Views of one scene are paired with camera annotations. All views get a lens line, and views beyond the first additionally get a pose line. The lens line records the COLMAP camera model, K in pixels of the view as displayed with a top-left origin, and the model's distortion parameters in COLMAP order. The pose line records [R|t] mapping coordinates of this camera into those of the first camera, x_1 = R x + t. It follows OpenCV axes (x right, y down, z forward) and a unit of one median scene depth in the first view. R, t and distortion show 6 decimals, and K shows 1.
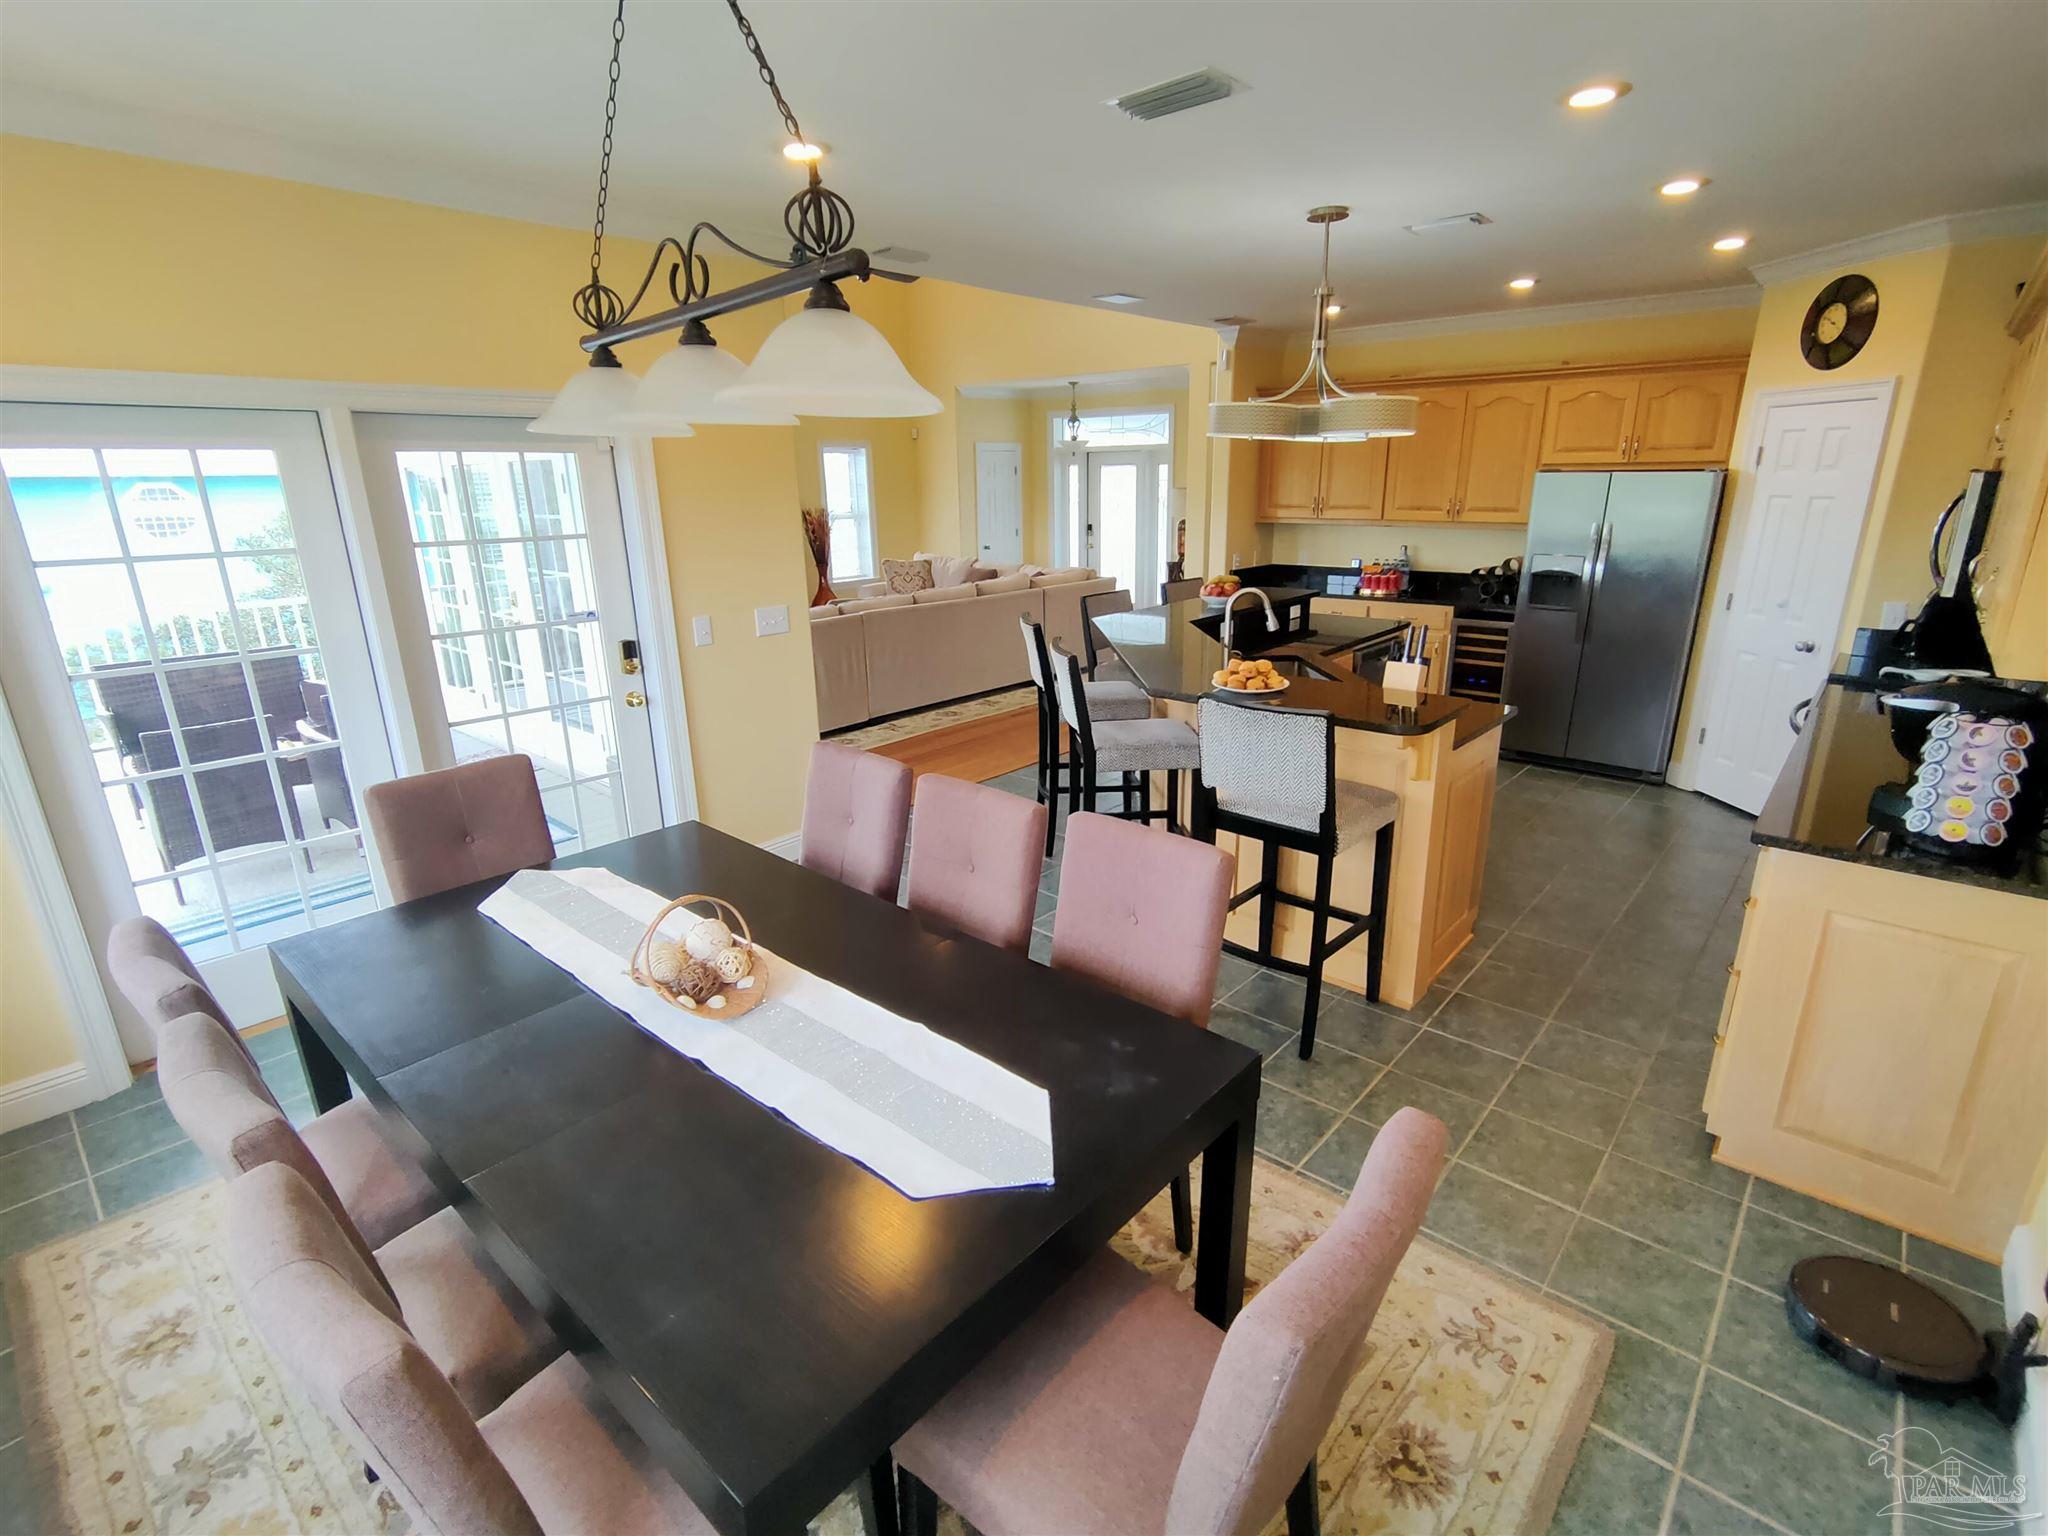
lens RADIAL K [[979.0, 0, 1021.4], [0, 979.0, 771.9], [0, 0, 1]] dist [0.002451, 0.000215]
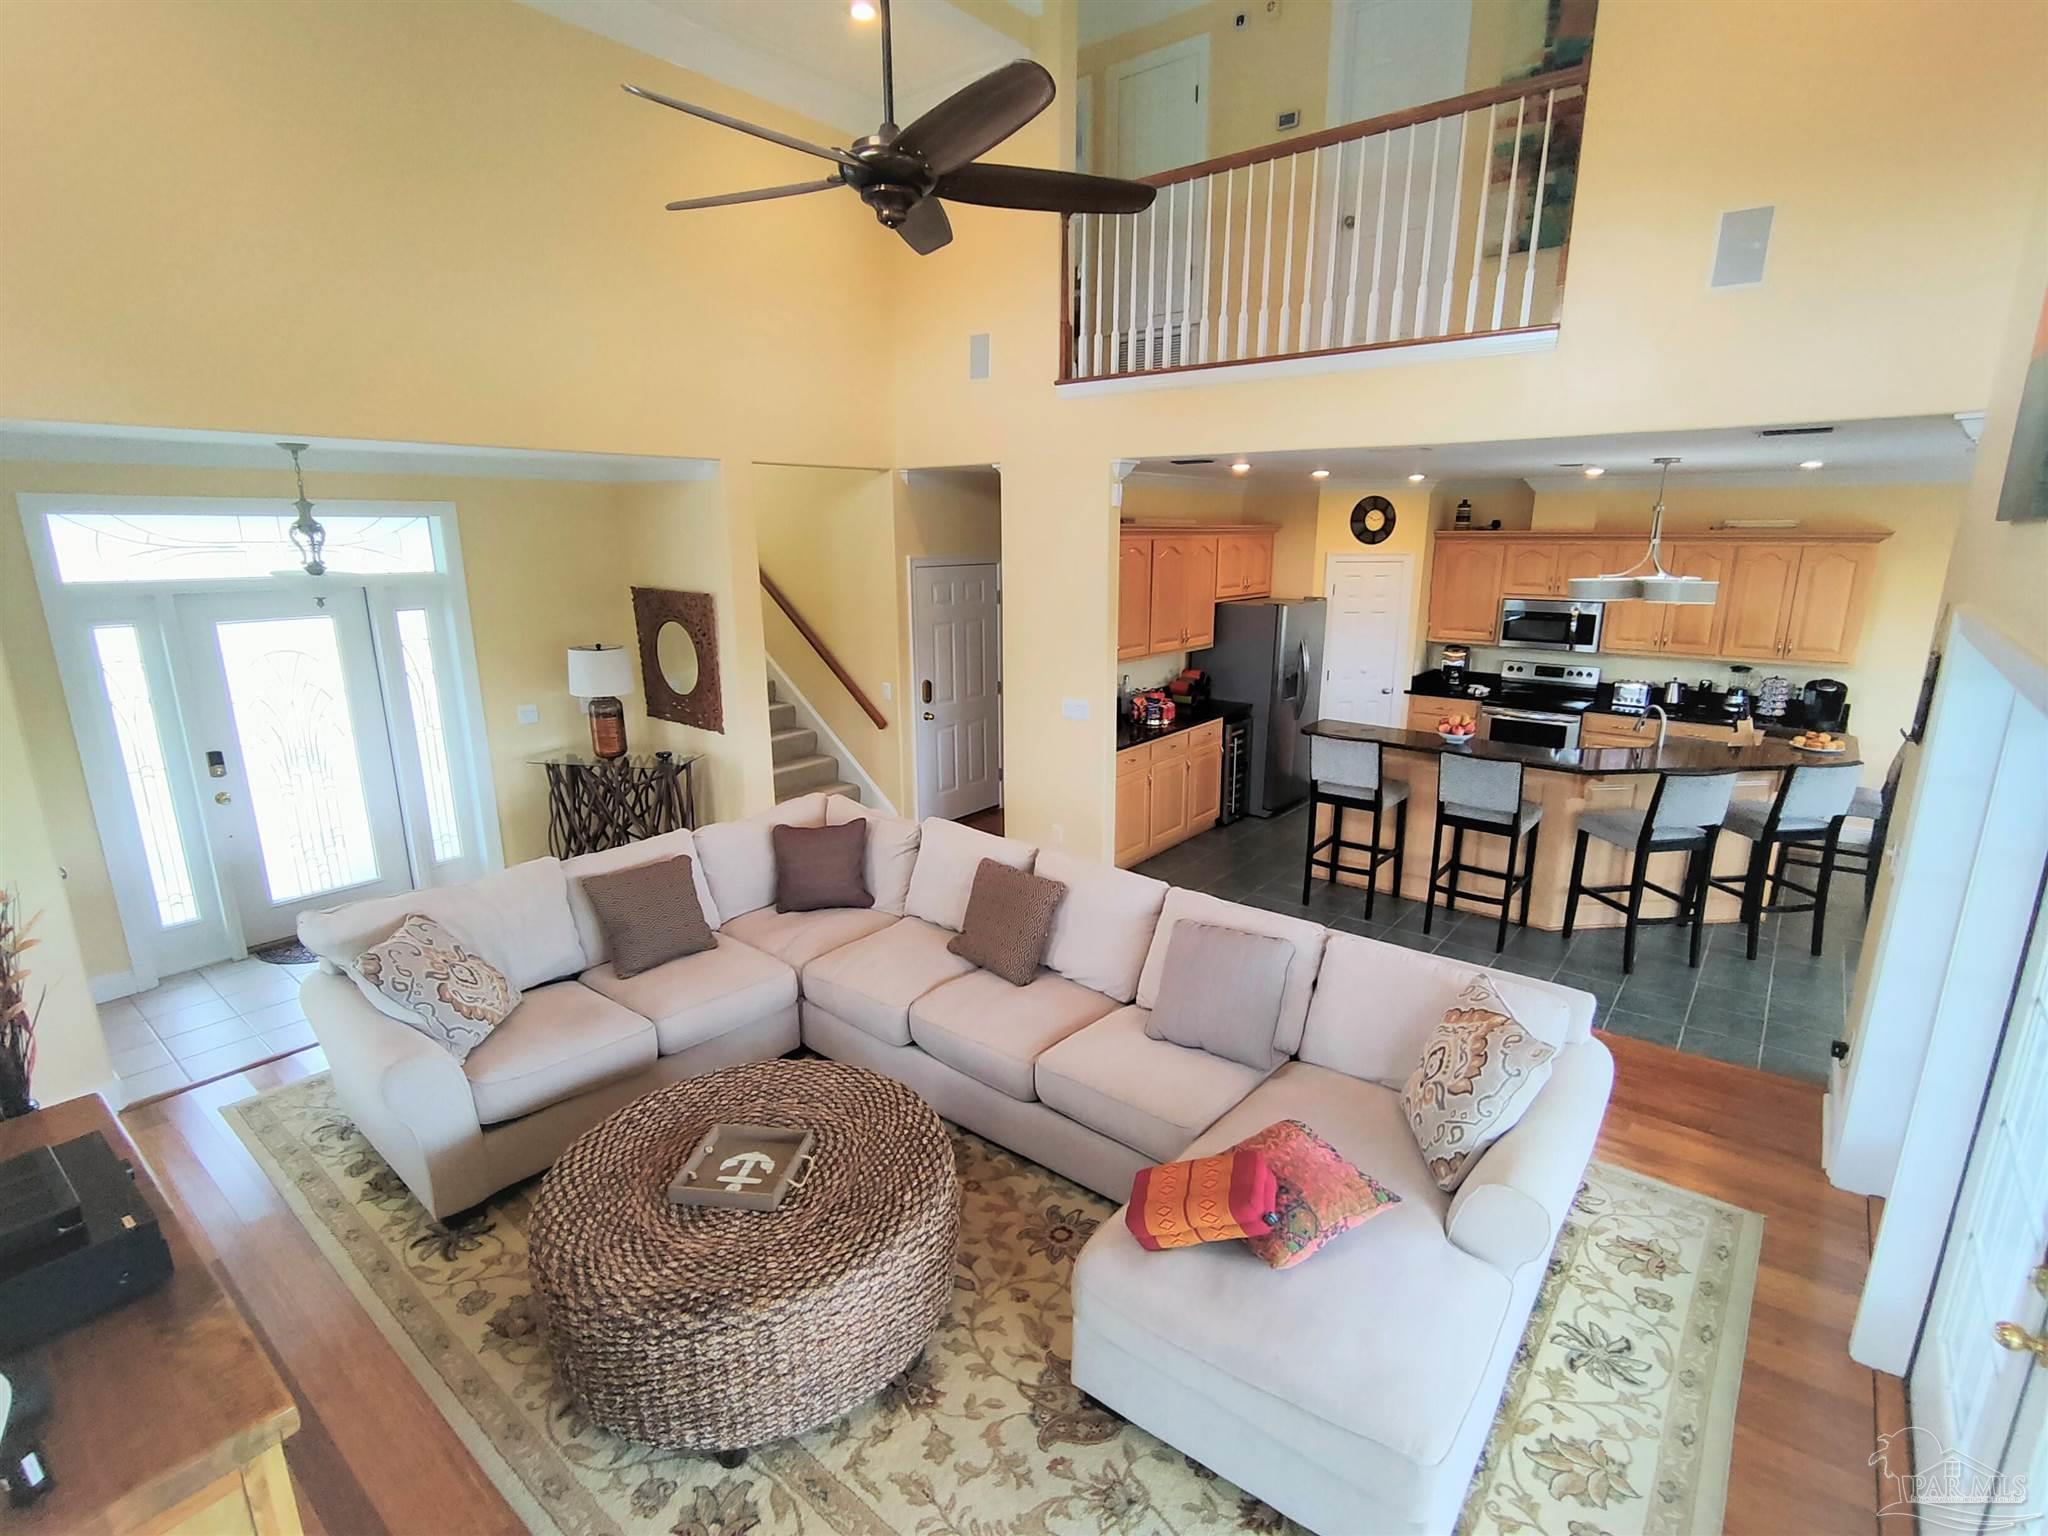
lens RADIAL K [[979.0, 0, 1055.6], [0, 979.0, 778.3], [0, 0, 1]] dist [0.002451, 0.000215]
pose [[-0.061191, -0.228464, 0.971627, -0.424462], [0.296570, 0.925327, 0.236254, -0.258979], [-0.953049, 0.302612, 0.011134, 0.706391]]
